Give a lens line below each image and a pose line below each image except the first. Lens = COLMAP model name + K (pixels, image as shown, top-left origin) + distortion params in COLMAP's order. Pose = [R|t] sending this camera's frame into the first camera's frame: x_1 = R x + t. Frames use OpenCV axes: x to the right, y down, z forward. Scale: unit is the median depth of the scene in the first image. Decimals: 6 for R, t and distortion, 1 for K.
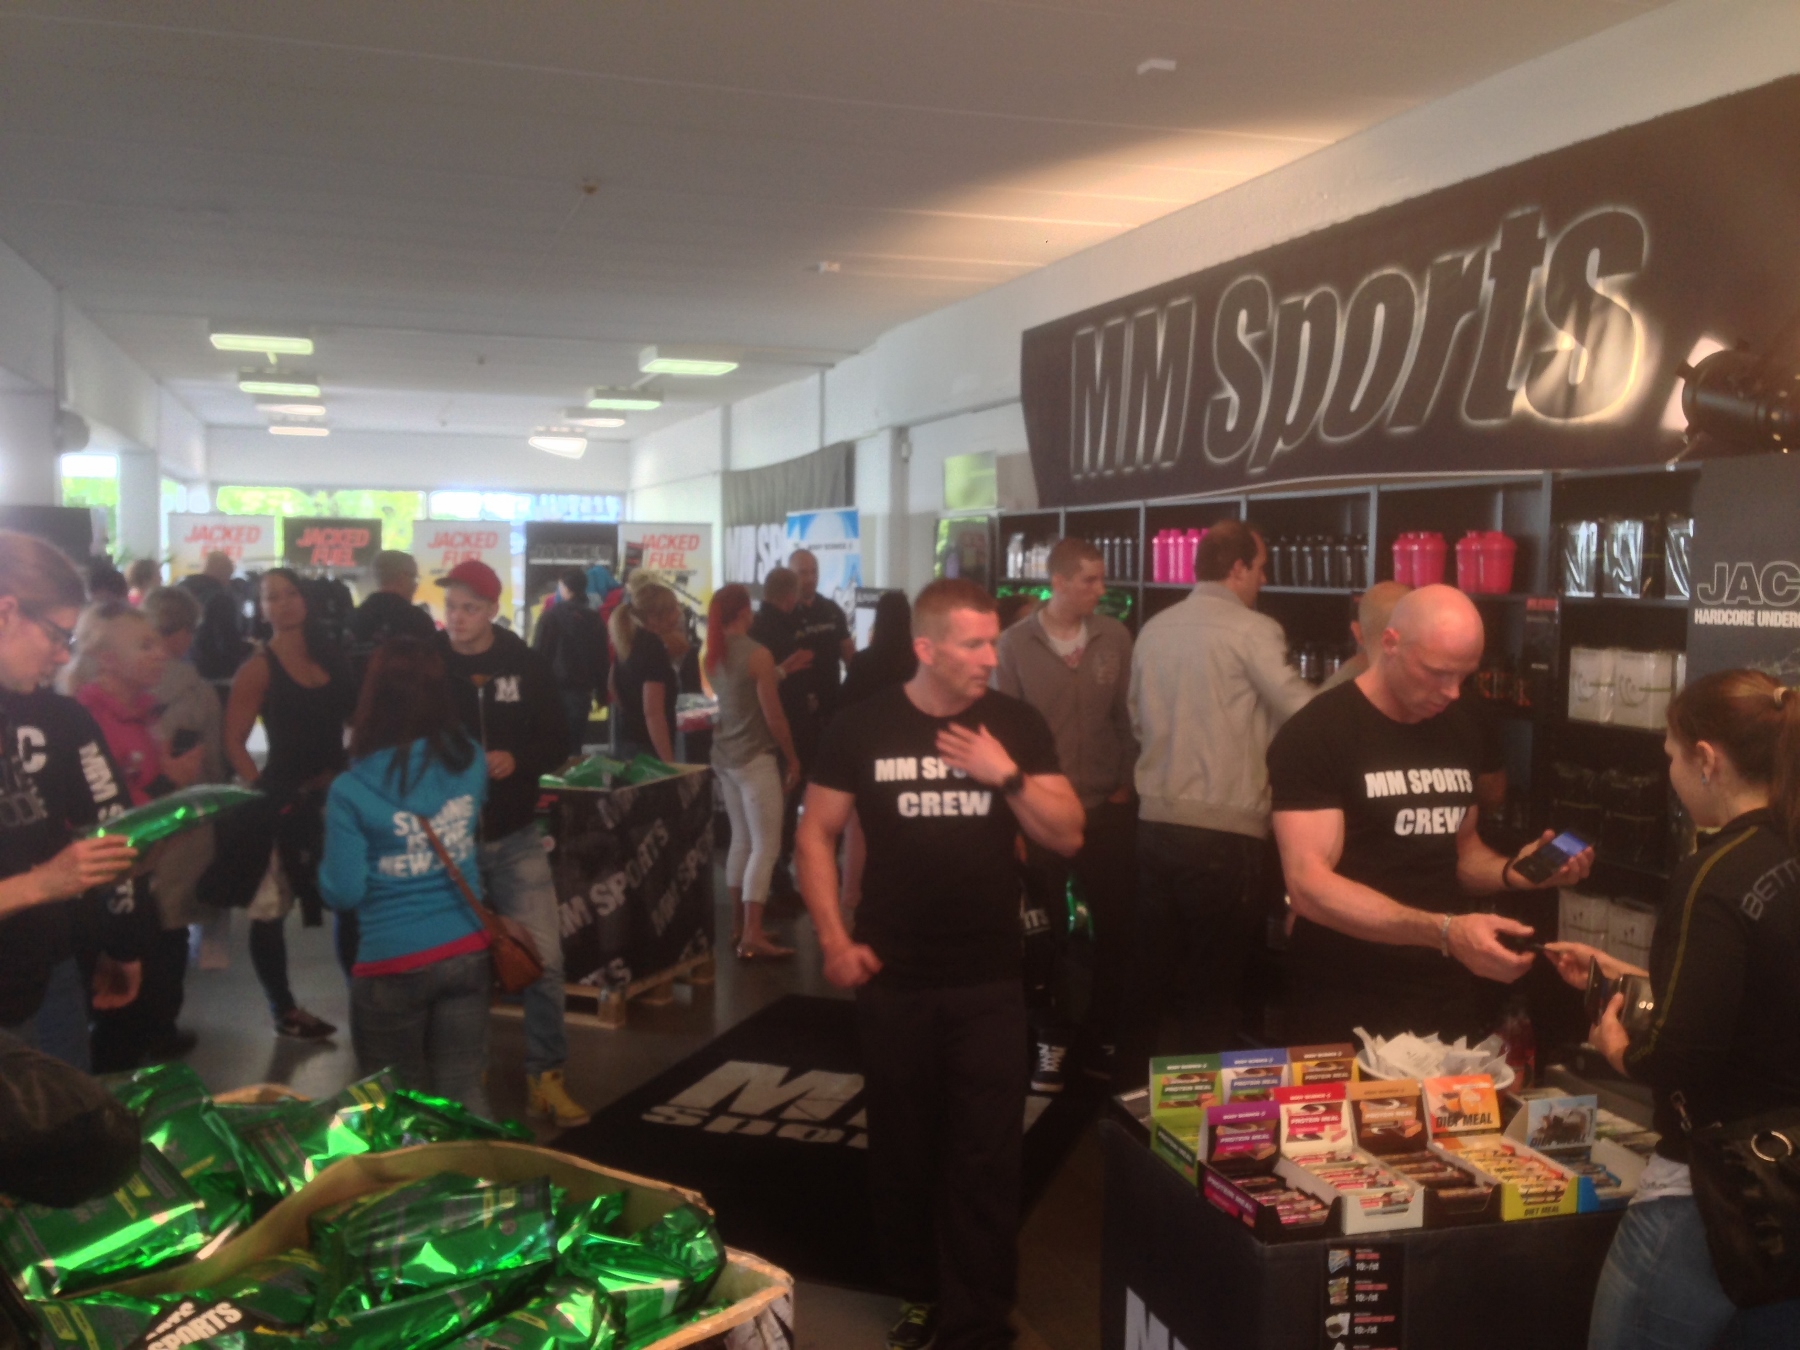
lens RADIAL K [[1759.6, 0, 898.7], [0, 1759.6, 678.3], [0, 0, 1]] dist [0.066825, 0.000000]
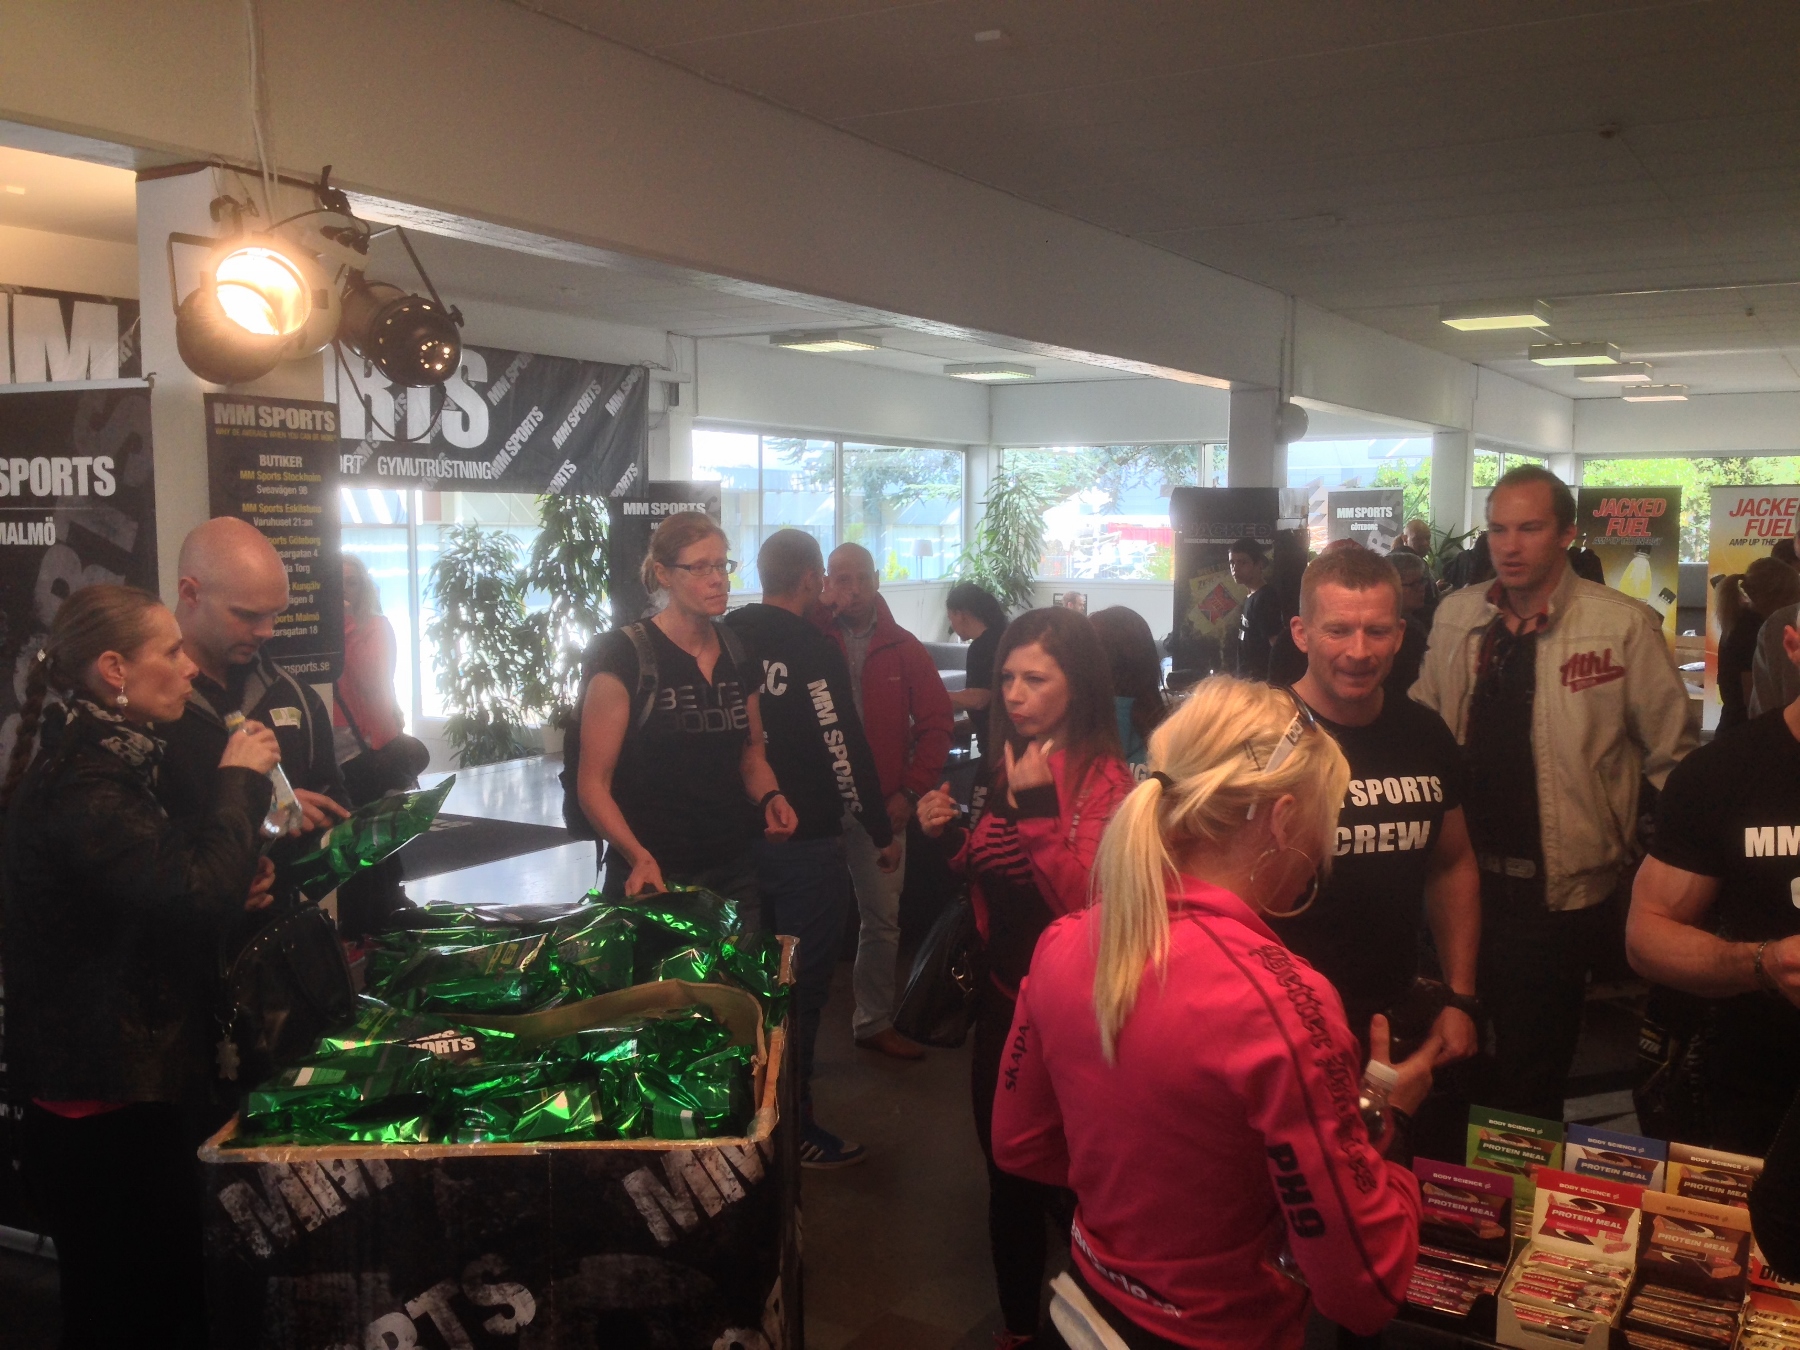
lens RADIAL K [[1759.6, 0, 809.8], [0, 1759.6, 695.4], [0, 0, 1]] dist [0.066825, 0.000000]
pose [[0.621545, 0.057139, -0.781292, 0.613033], [-0.040415, 0.998347, 0.040862, -0.005922], [0.782335, 0.006178, 0.622827, 0.211670]]
